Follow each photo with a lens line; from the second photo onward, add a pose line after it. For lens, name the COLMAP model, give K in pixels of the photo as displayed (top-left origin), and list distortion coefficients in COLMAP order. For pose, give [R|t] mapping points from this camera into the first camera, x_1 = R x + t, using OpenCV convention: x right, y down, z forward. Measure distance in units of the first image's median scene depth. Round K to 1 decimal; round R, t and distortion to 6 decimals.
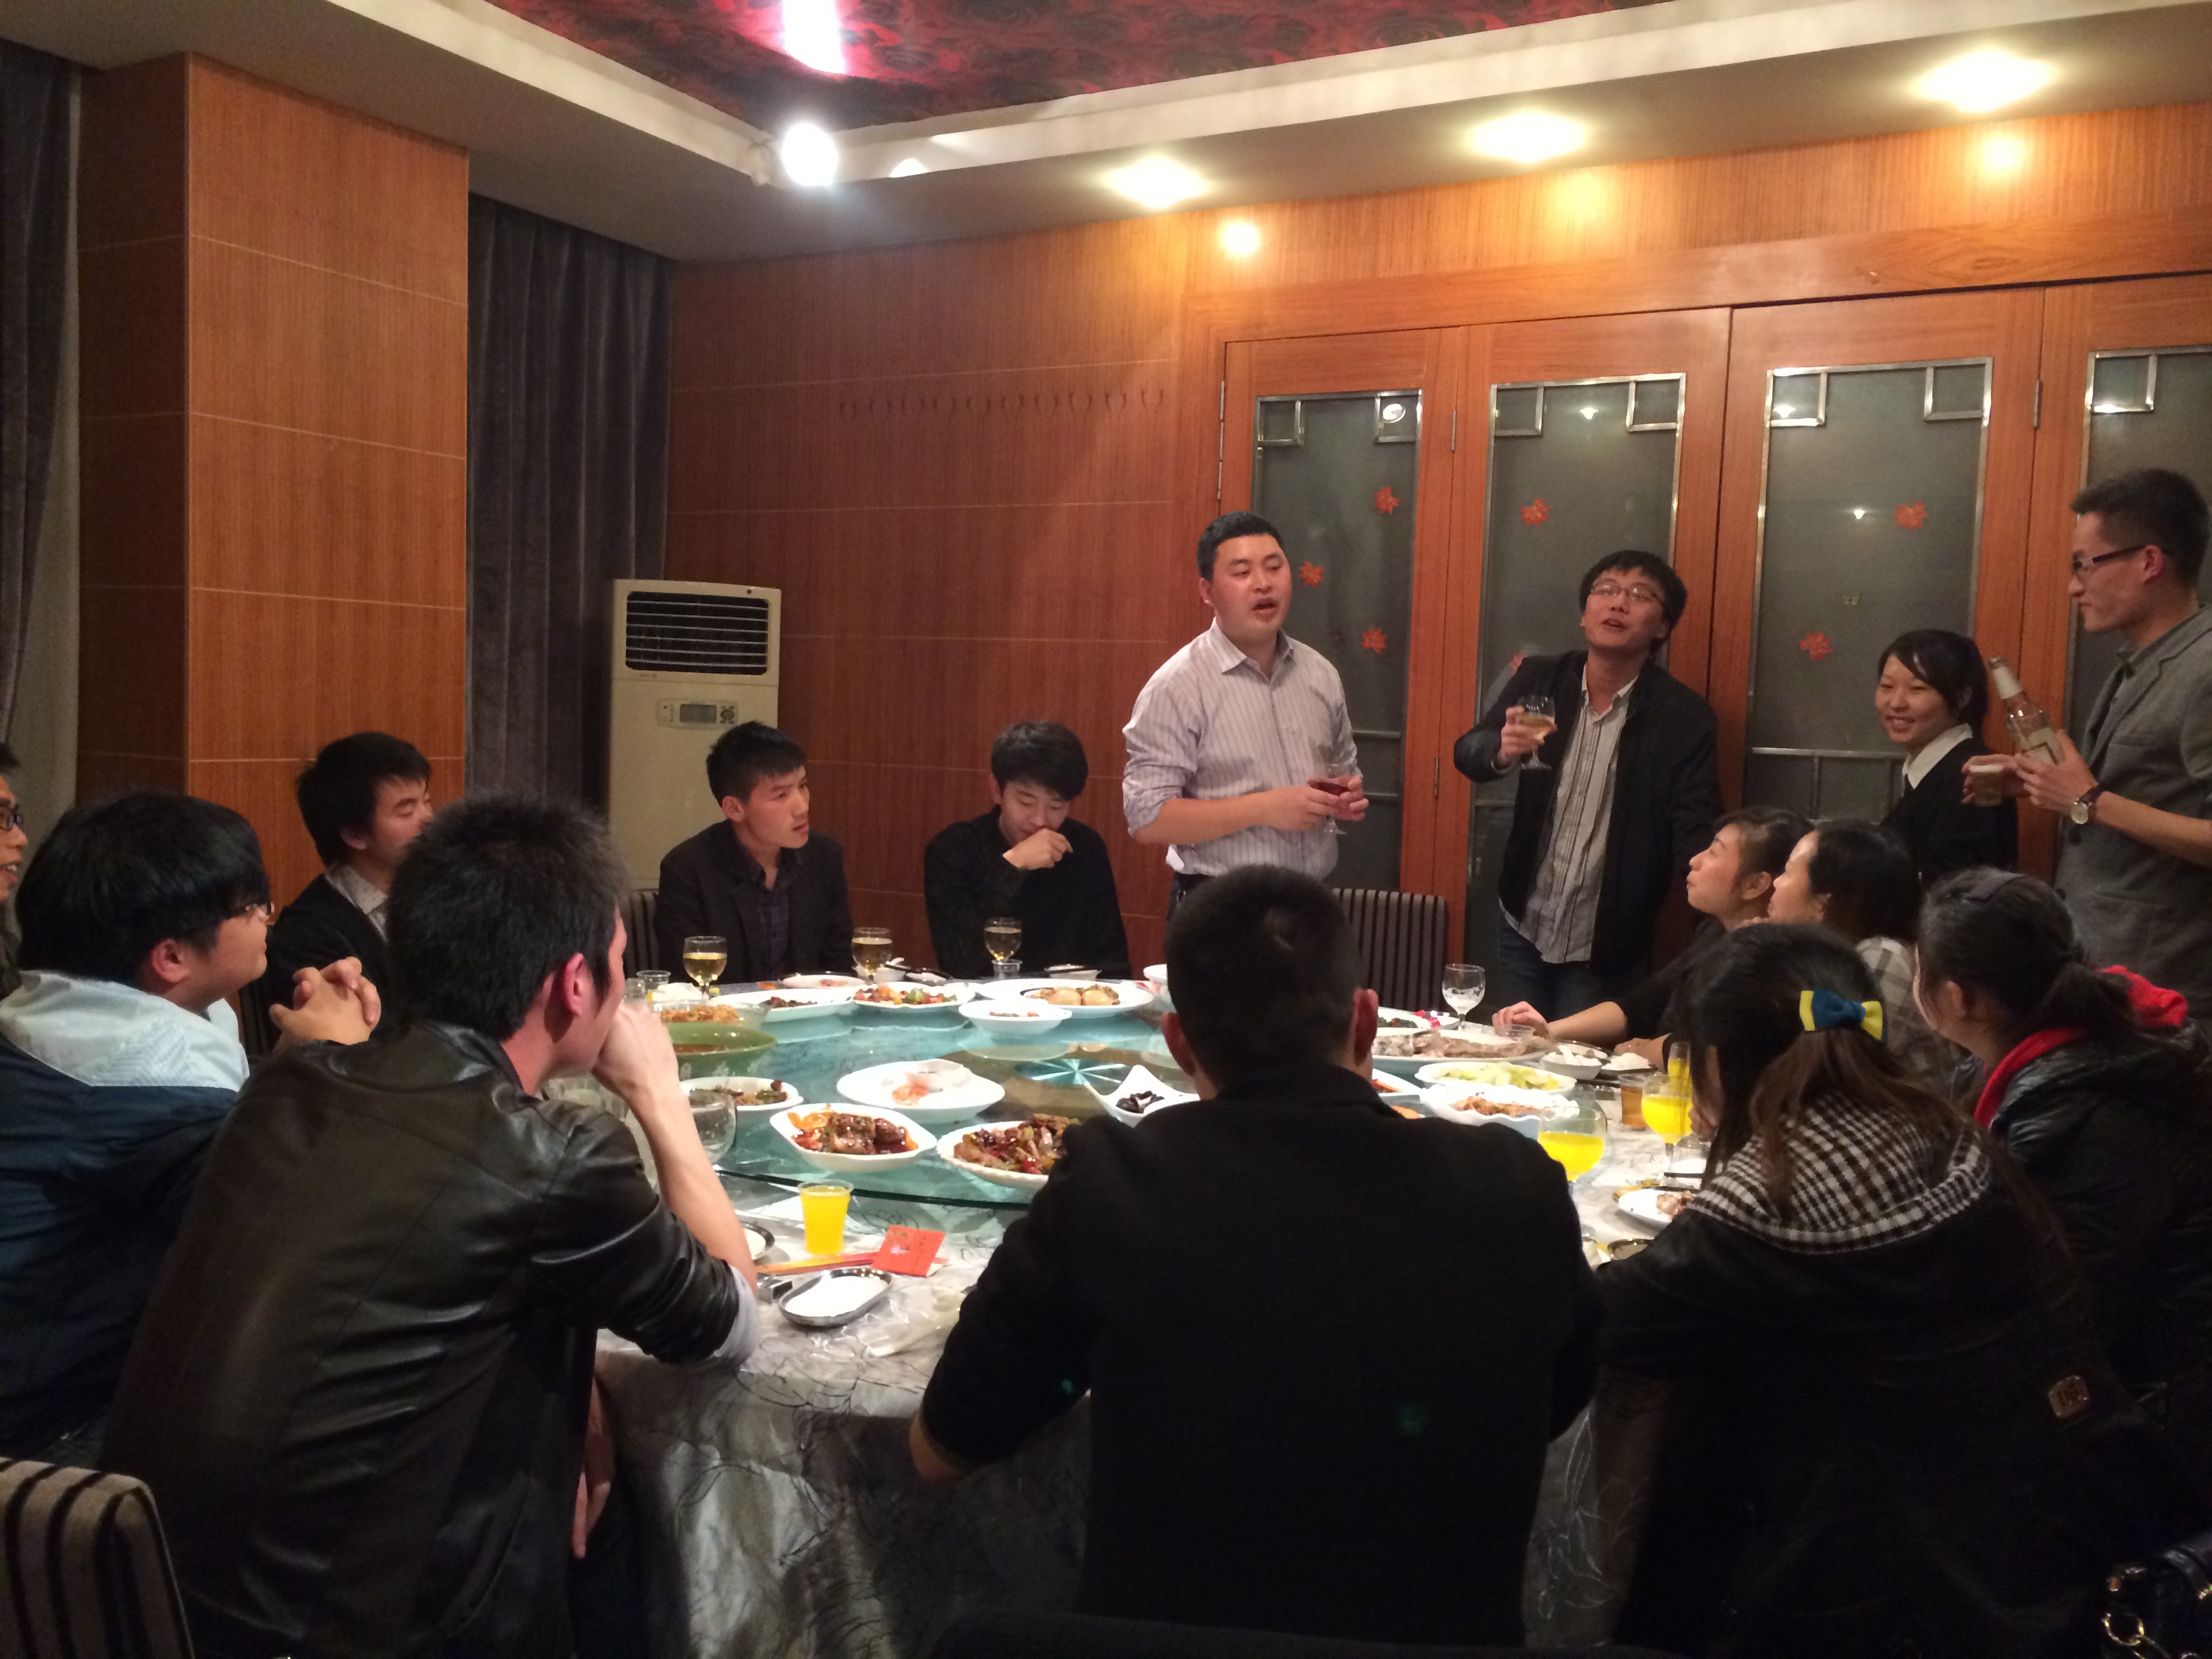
lens RADIAL K [[1852.0, 0, 1106.0], [0, 1852.0, 829.5], [0, 0, 1]] dist [0.087457, -0.109730]
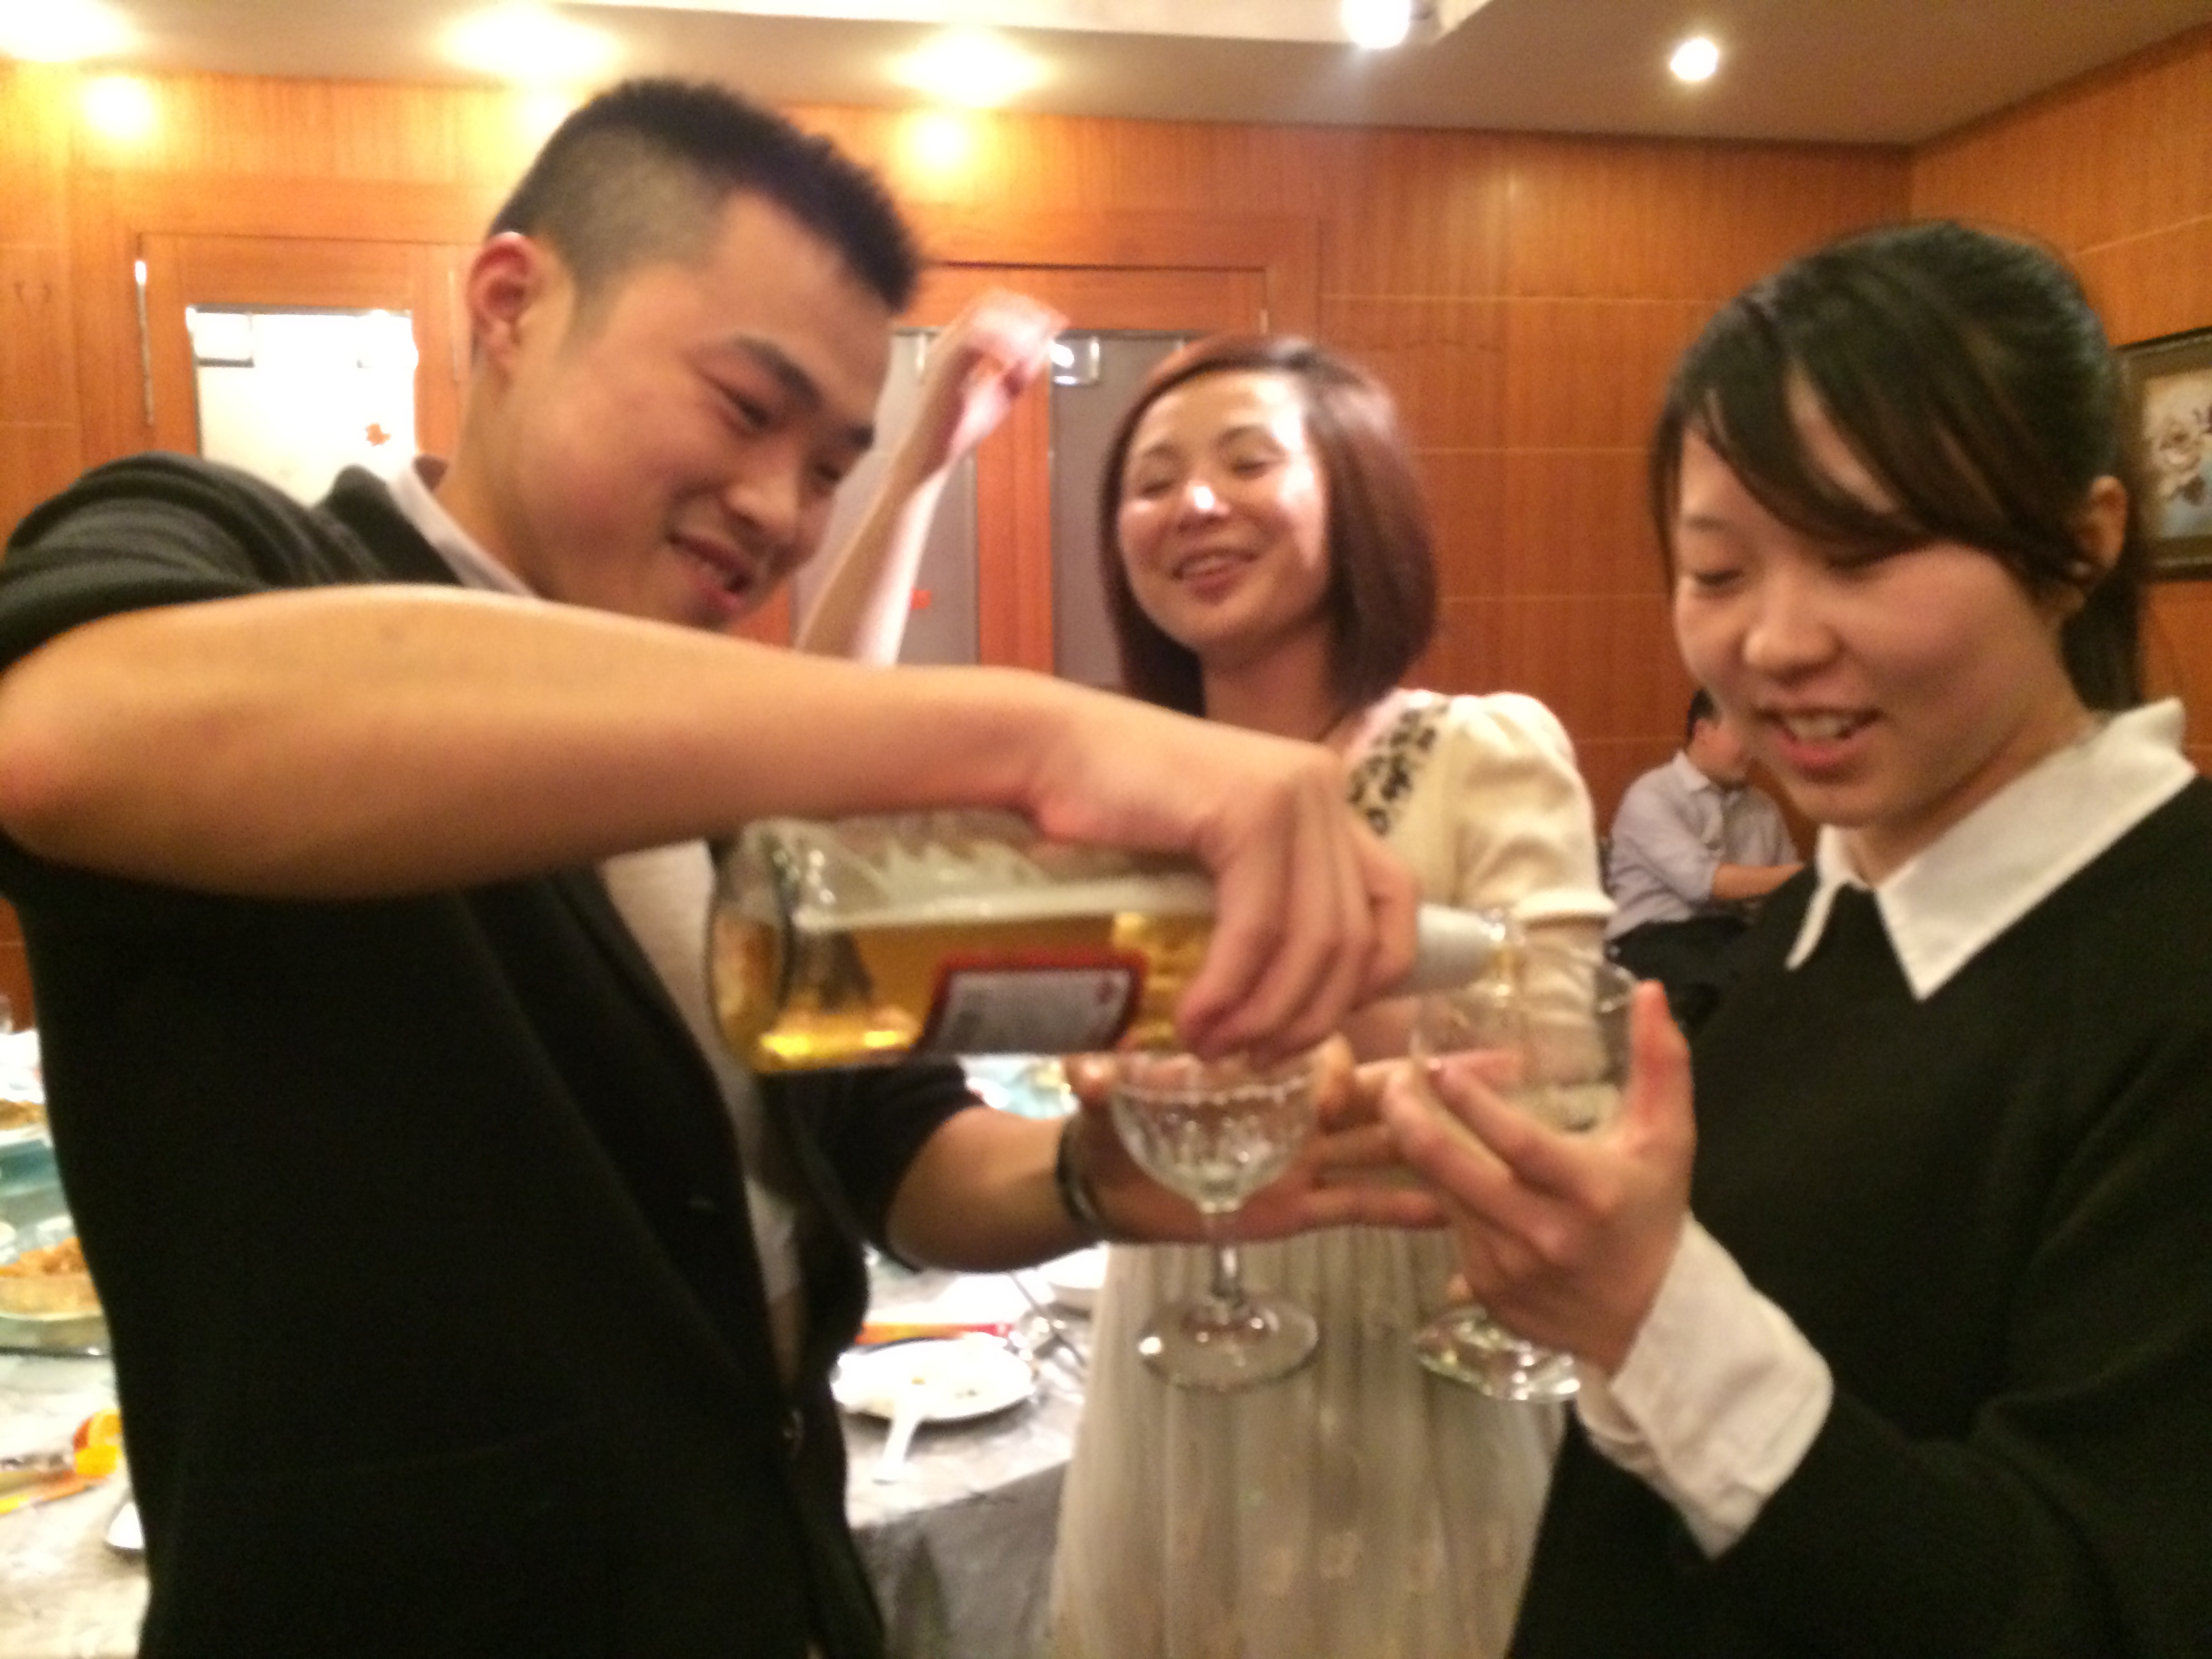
lens RADIAL K [[1852.0, 0, 1106.0], [0, 1852.0, 829.5], [0, 0, 1]] dist [0.087457, -0.109730]
pose [[0.753973, -0.106718, 0.648179, -0.190695], [0.089177, 0.994209, 0.059958, -0.012575], [-0.650824, 0.012596, 0.759124, 0.100975]]
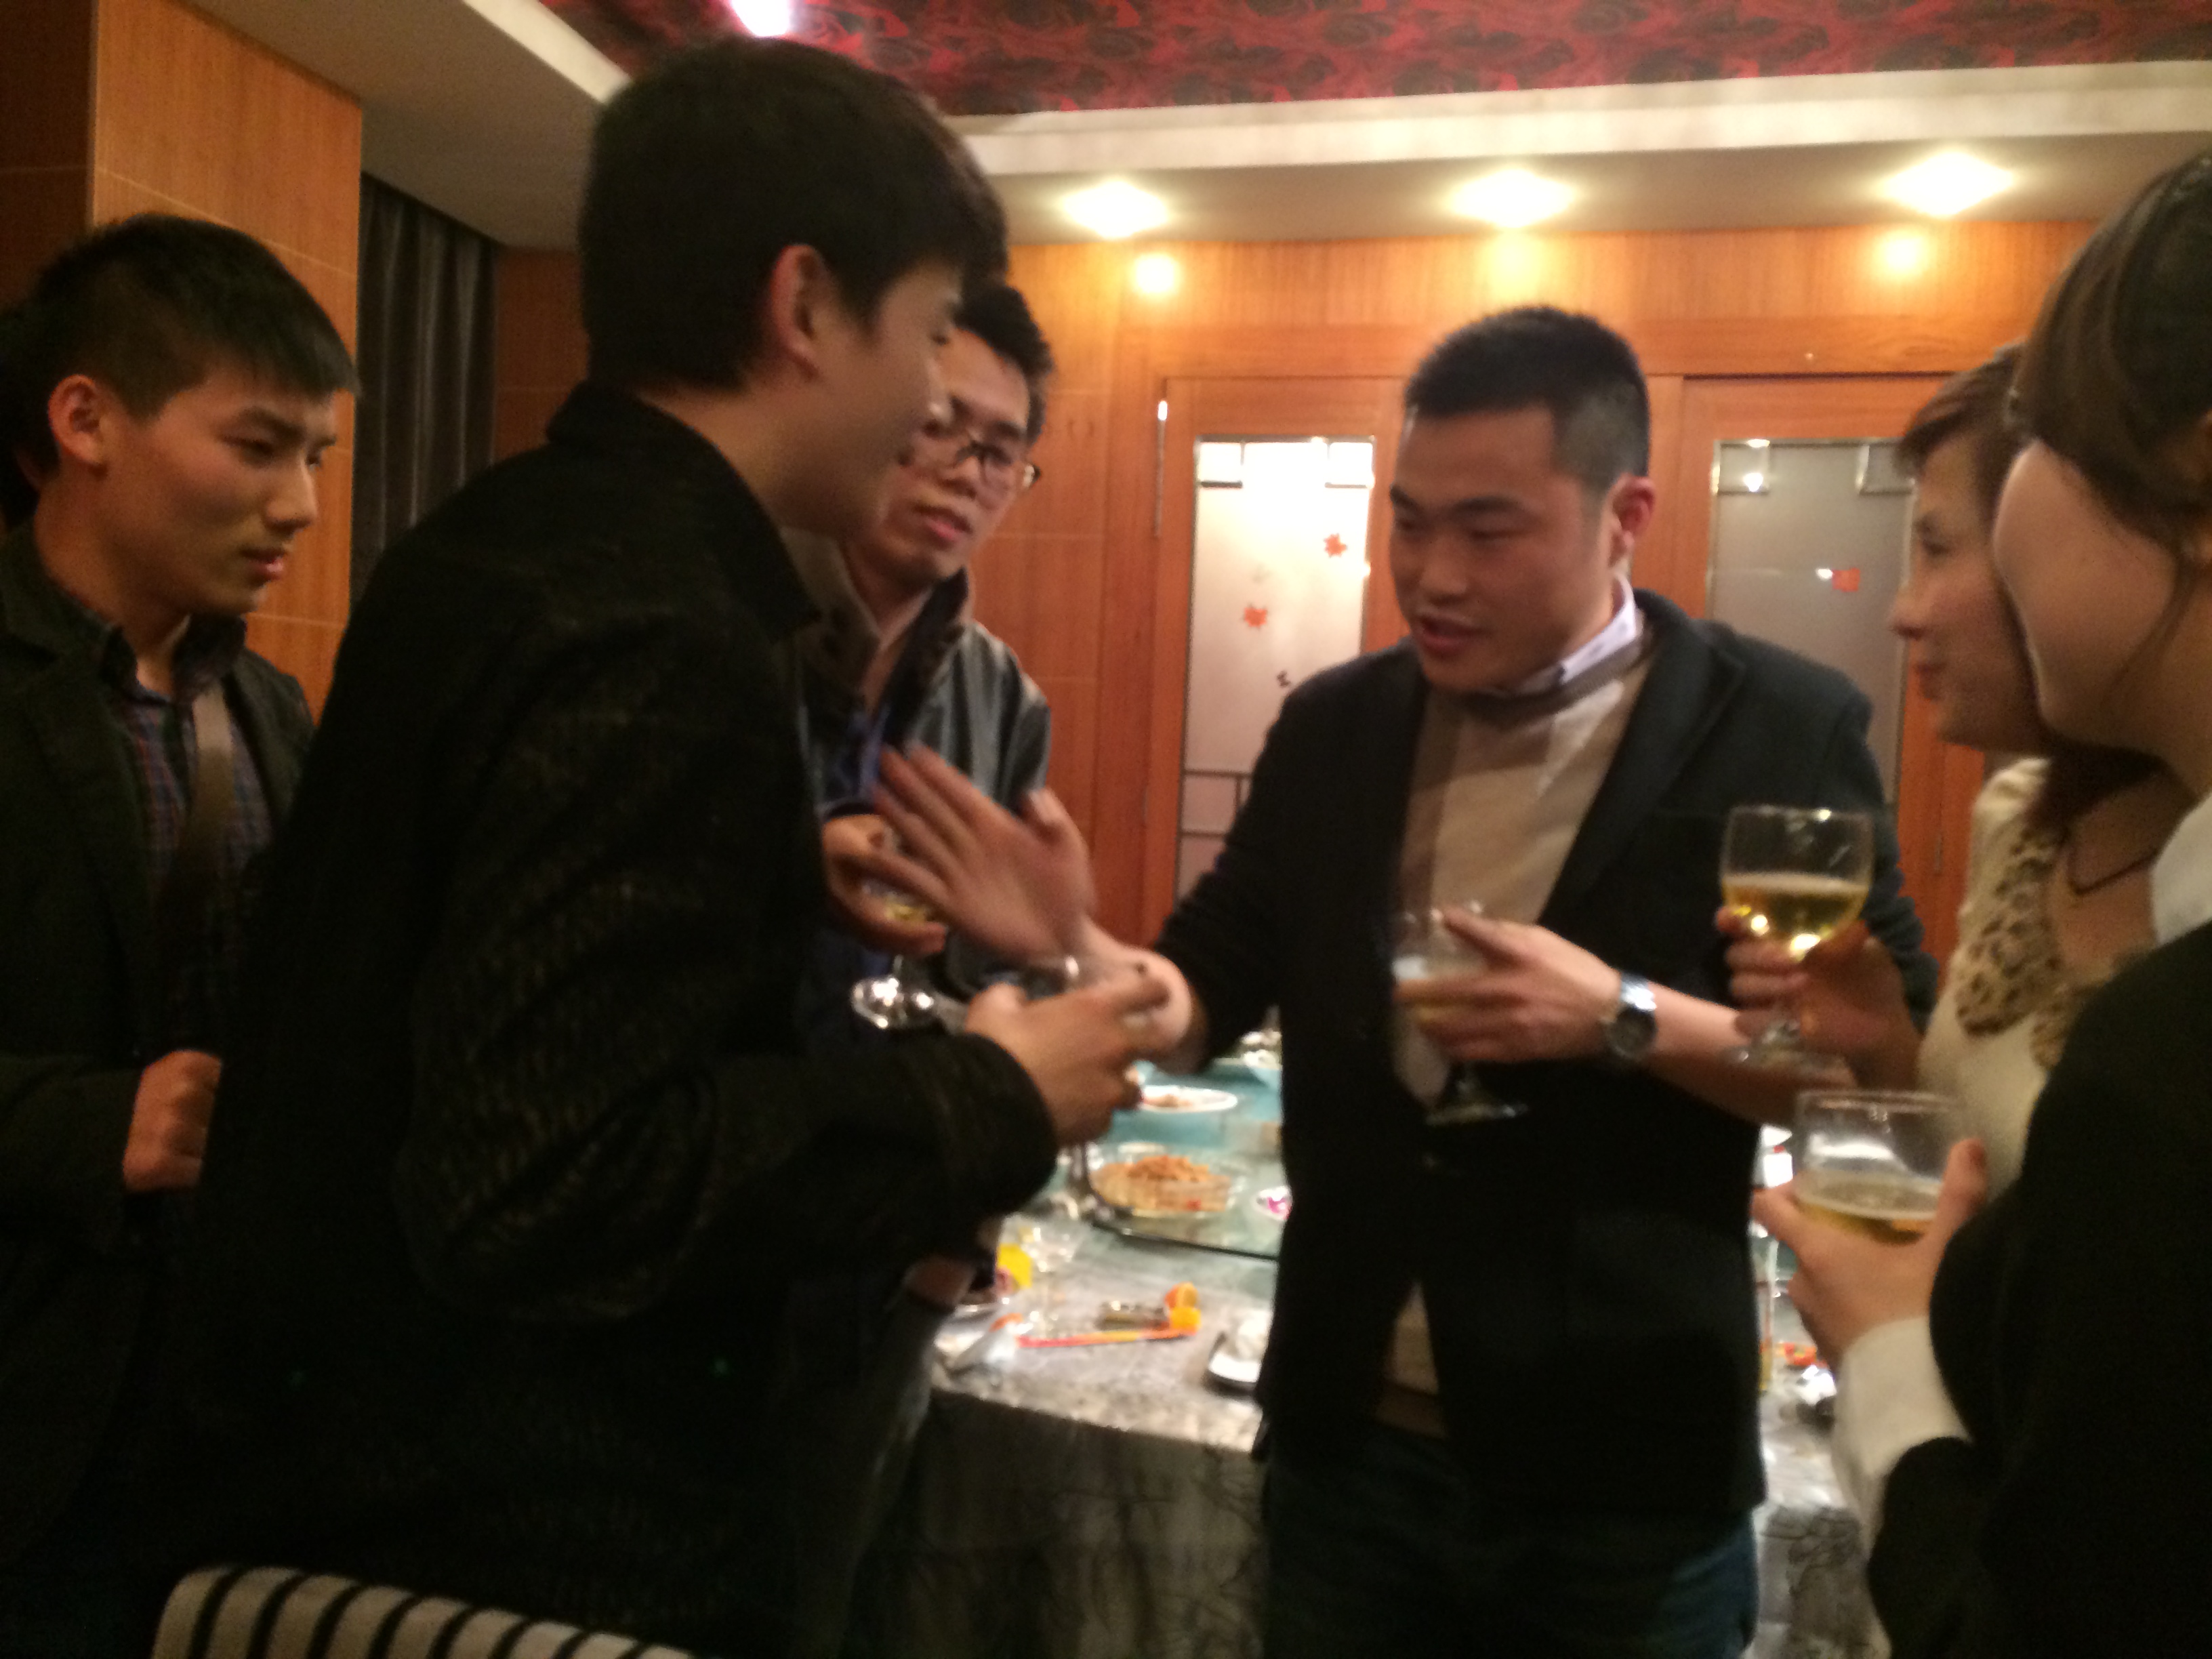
lens RADIAL K [[1852.0, 0, 1106.0], [0, 1852.0, 829.5], [0, 0, 1]] dist [0.087457, -0.109730]
pose [[0.964067, 0.001873, 0.265654, -0.237306], [0.004747, 0.999694, -0.024278, -0.000980], [-0.265618, 0.024667, 0.963763, 0.075854]]
